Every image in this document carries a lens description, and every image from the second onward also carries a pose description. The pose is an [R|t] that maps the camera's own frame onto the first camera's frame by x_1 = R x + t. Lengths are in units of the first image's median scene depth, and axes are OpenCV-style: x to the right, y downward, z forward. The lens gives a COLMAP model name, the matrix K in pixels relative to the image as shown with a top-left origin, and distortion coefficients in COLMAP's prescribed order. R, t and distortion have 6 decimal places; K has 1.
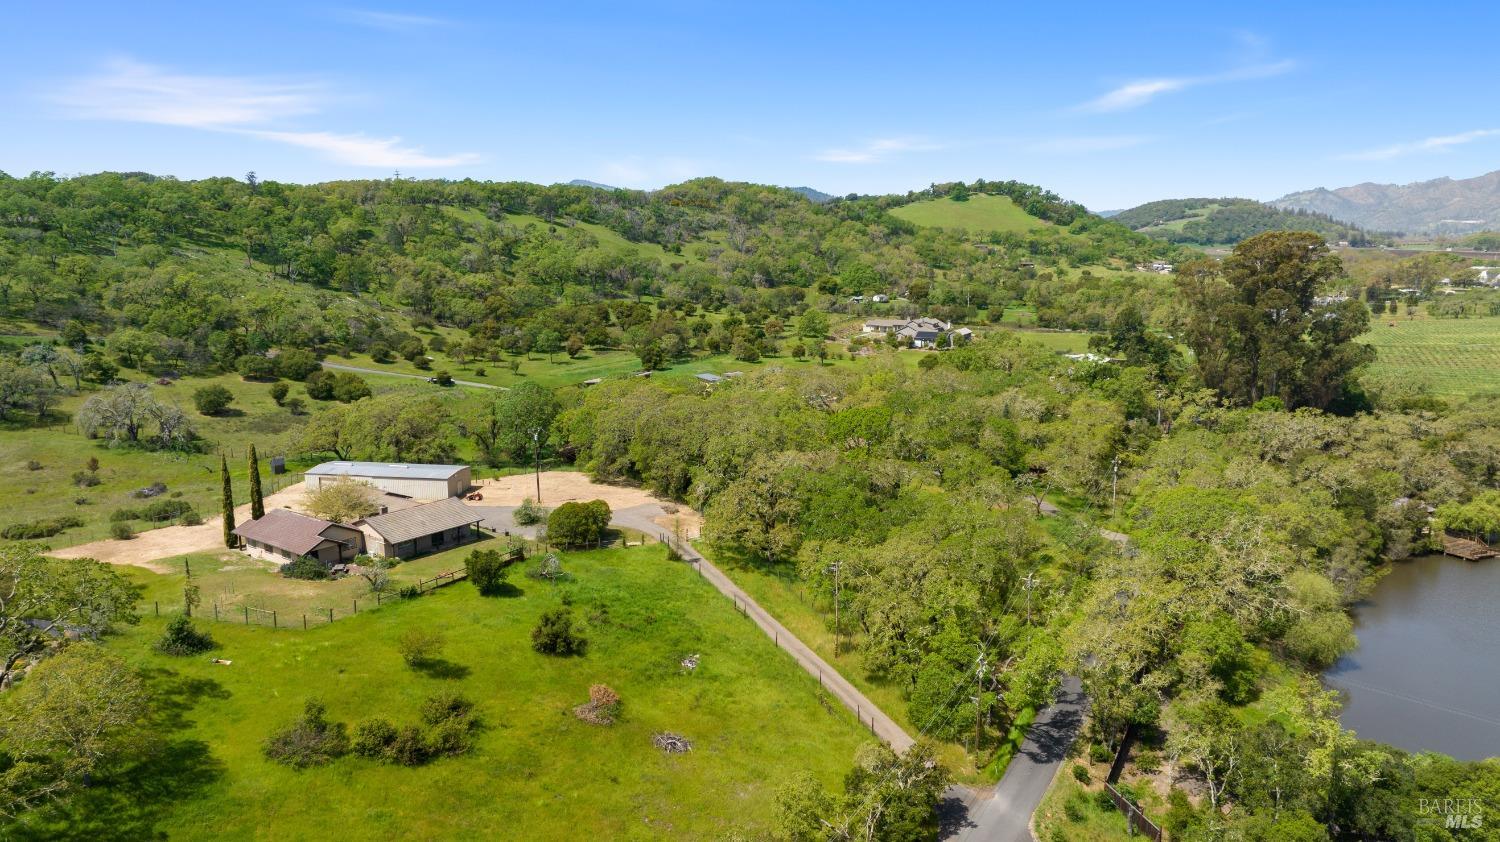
lens RADIAL K [[1063.6, 0, 749.4], [0, 1063.6, 418.8], [0, 0, 1]] dist [-0.027098, 0.007360]
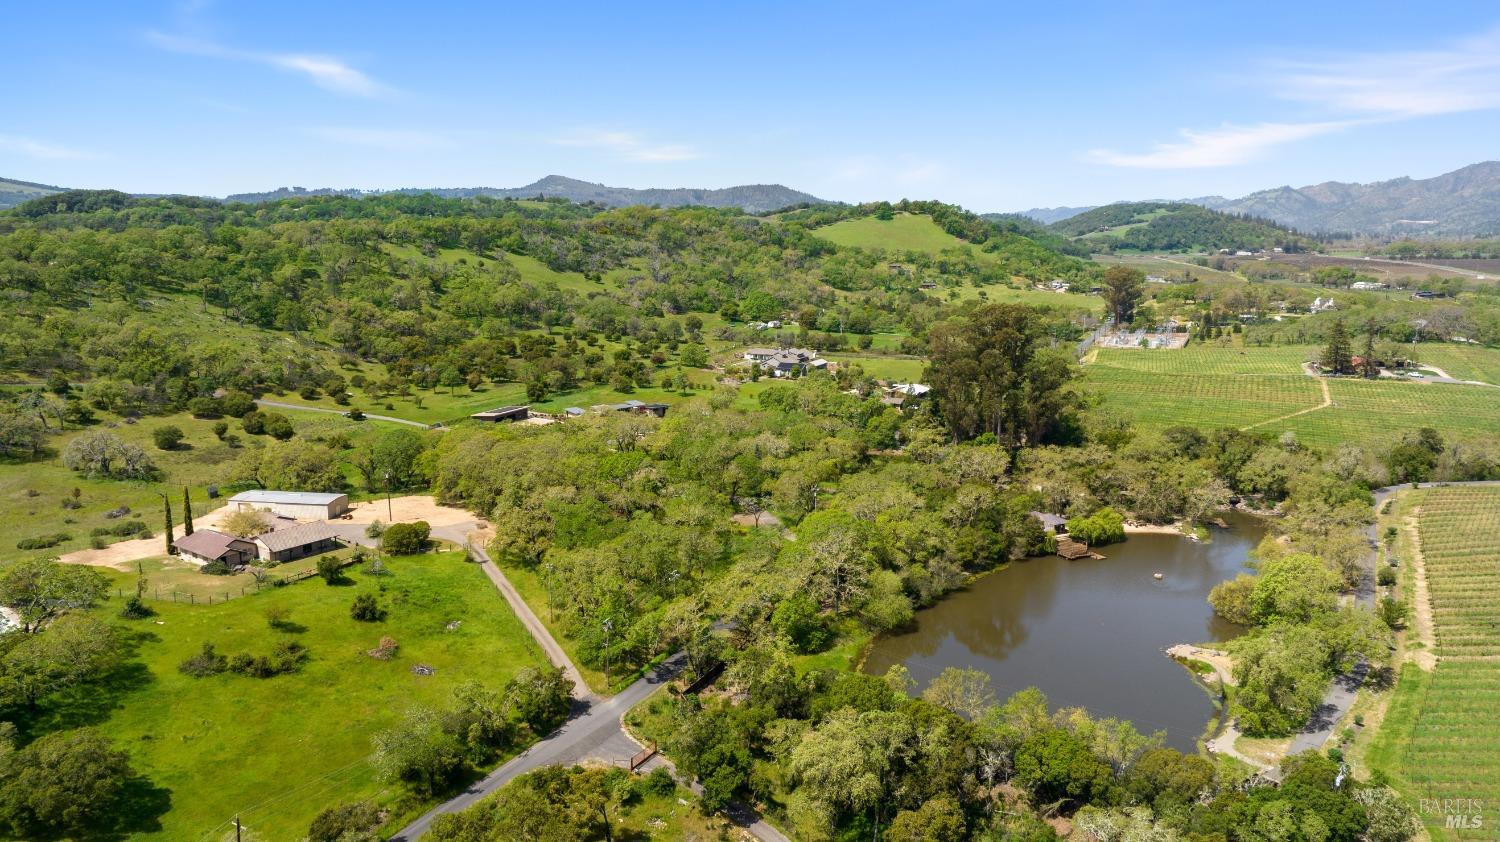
lens RADIAL K [[1063.6, 0, 750.6], [0, 1063.6, 421.3], [0, 0, 1]] dist [-0.027098, 0.007360]
pose [[0.999797, -0.000924, 0.020128, 0.153345], [0.000758, 0.999966, 0.008244, -0.039896], [-0.020135, -0.008227, 0.999763, -0.261473]]
